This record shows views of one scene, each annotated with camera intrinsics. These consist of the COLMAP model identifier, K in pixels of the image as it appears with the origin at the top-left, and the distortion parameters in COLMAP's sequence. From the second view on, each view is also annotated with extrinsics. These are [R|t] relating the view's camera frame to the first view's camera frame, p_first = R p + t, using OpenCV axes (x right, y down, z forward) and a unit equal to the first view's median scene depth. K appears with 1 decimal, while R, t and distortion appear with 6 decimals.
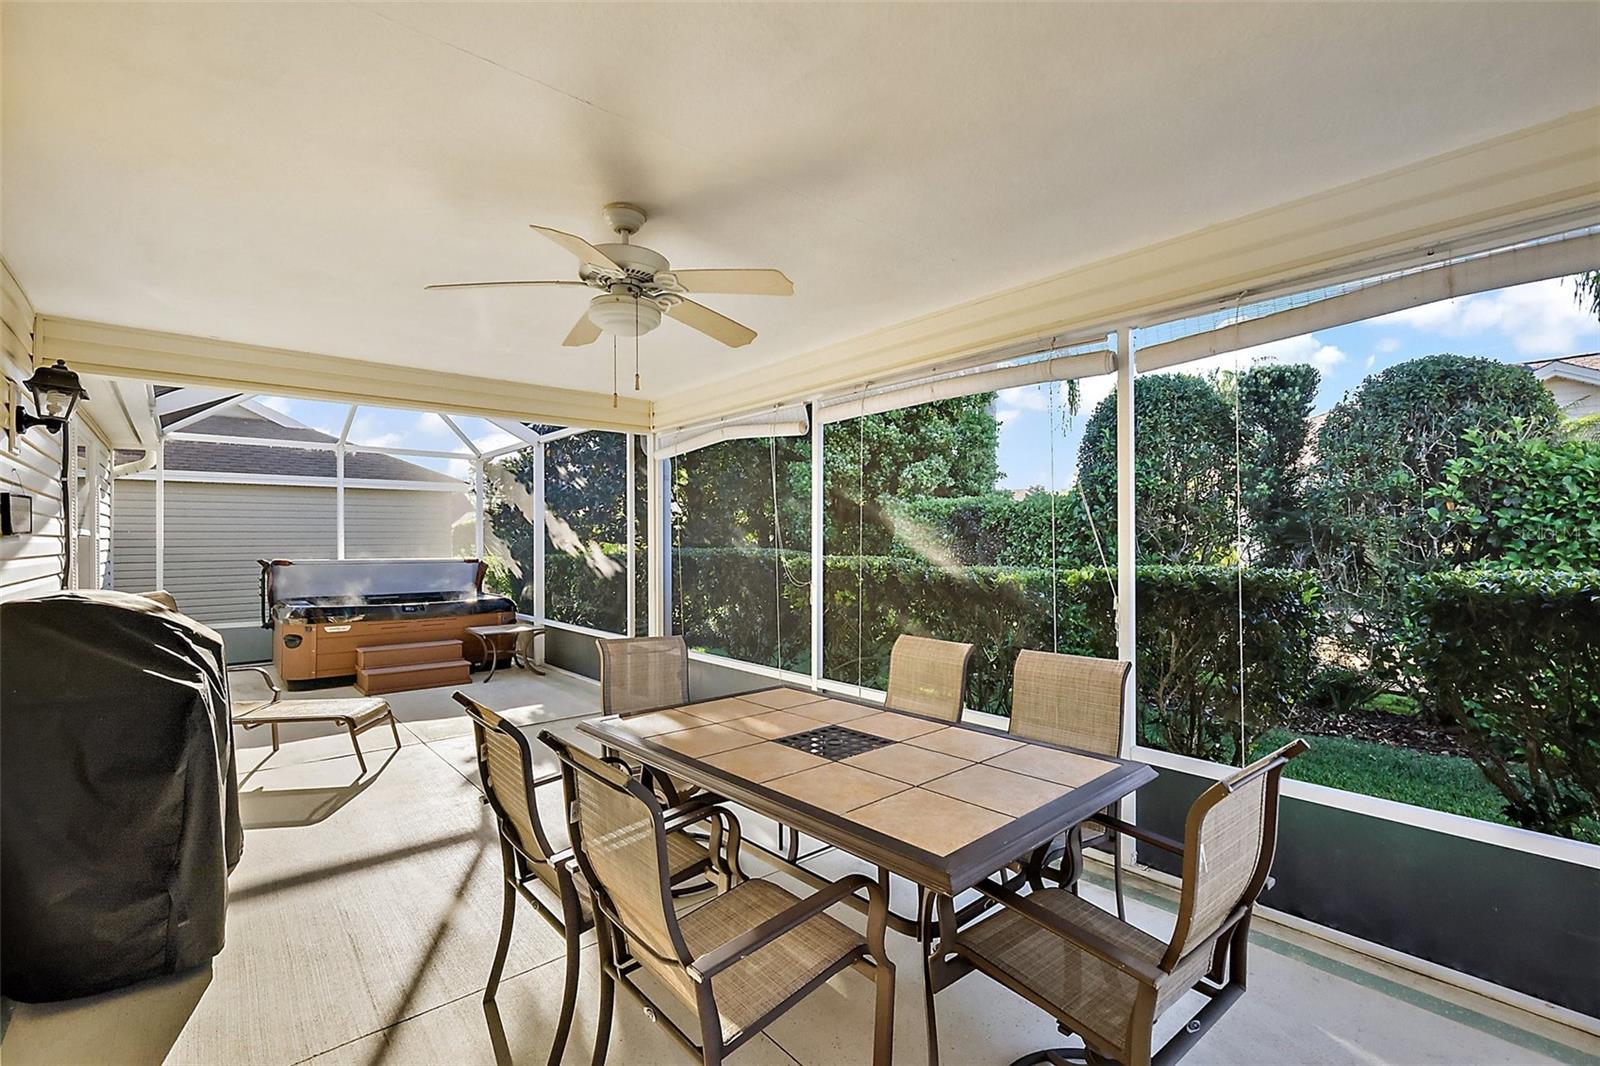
lens RADIAL K [[694.1, 0, 797.5], [0, 694.1, 536.0], [0, 0, 1]] dist [0.002197, 0.000073]
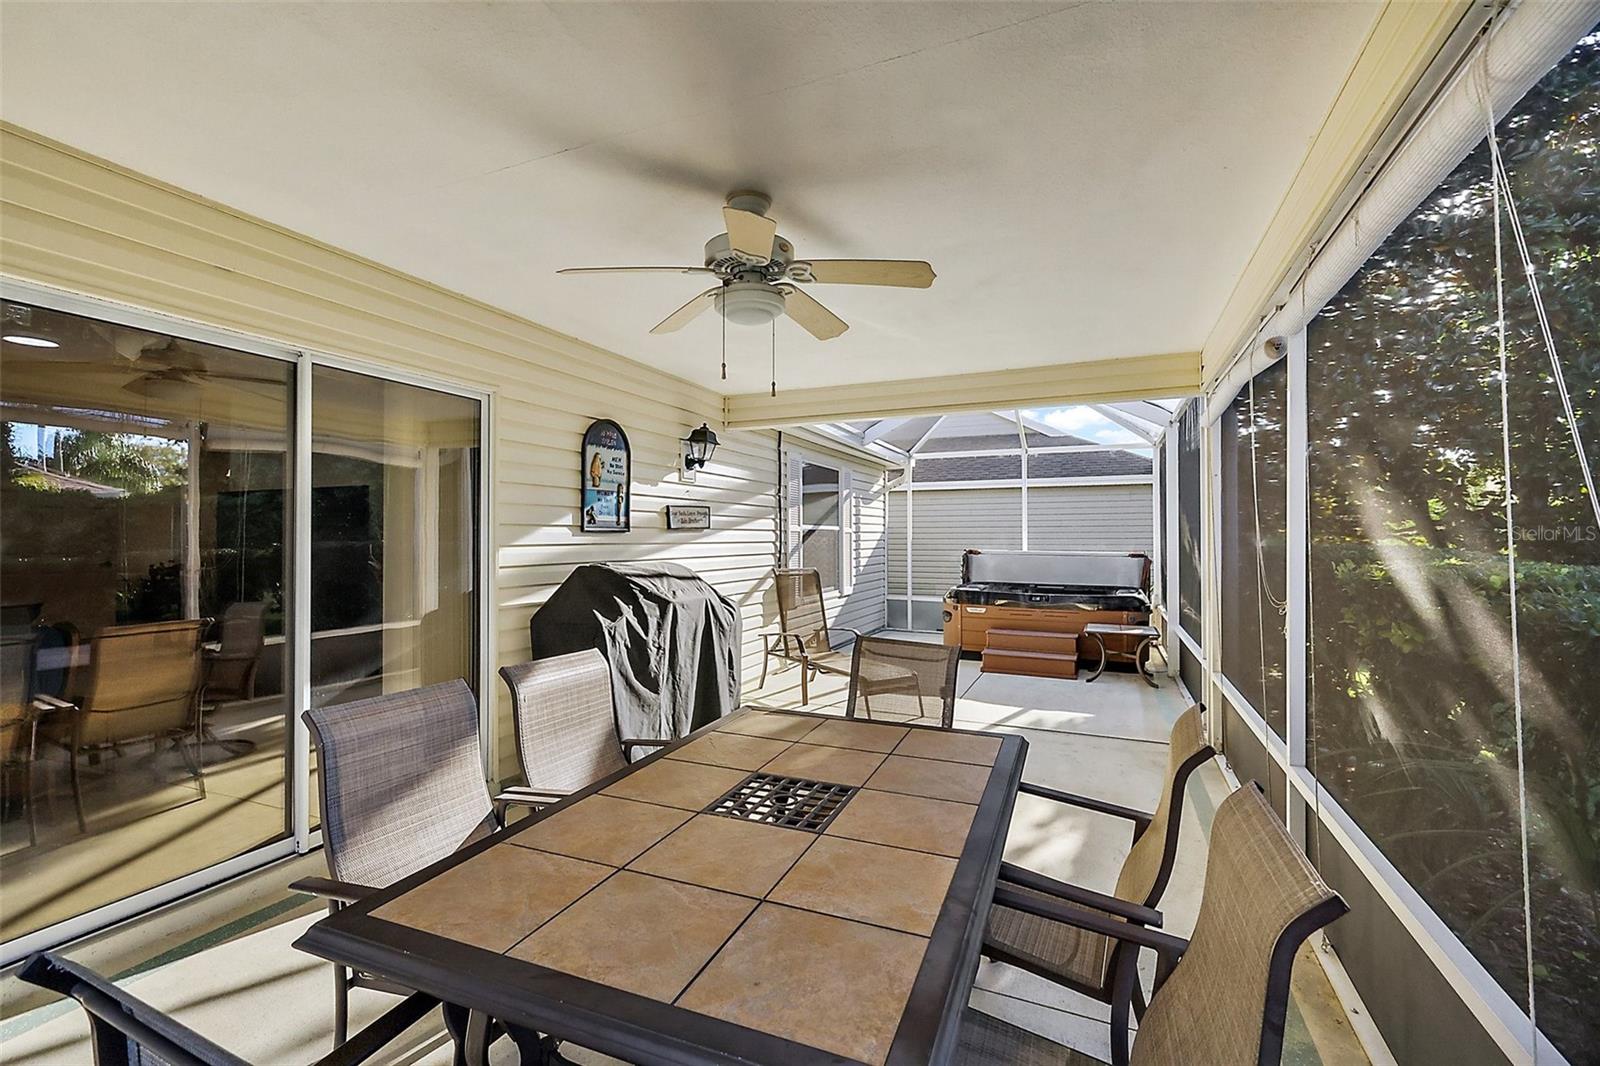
lens RADIAL K [[694.1, 0, 801.0], [0, 694.1, 532.3], [0, 0, 1]] dist [0.002197, 0.000073]
pose [[0.429317, -0.001799, -0.903152, 0.260536], [0.004127, 0.999991, -0.000030, 0.003224], [0.903144, -0.003715, 0.429321, 0.247180]]
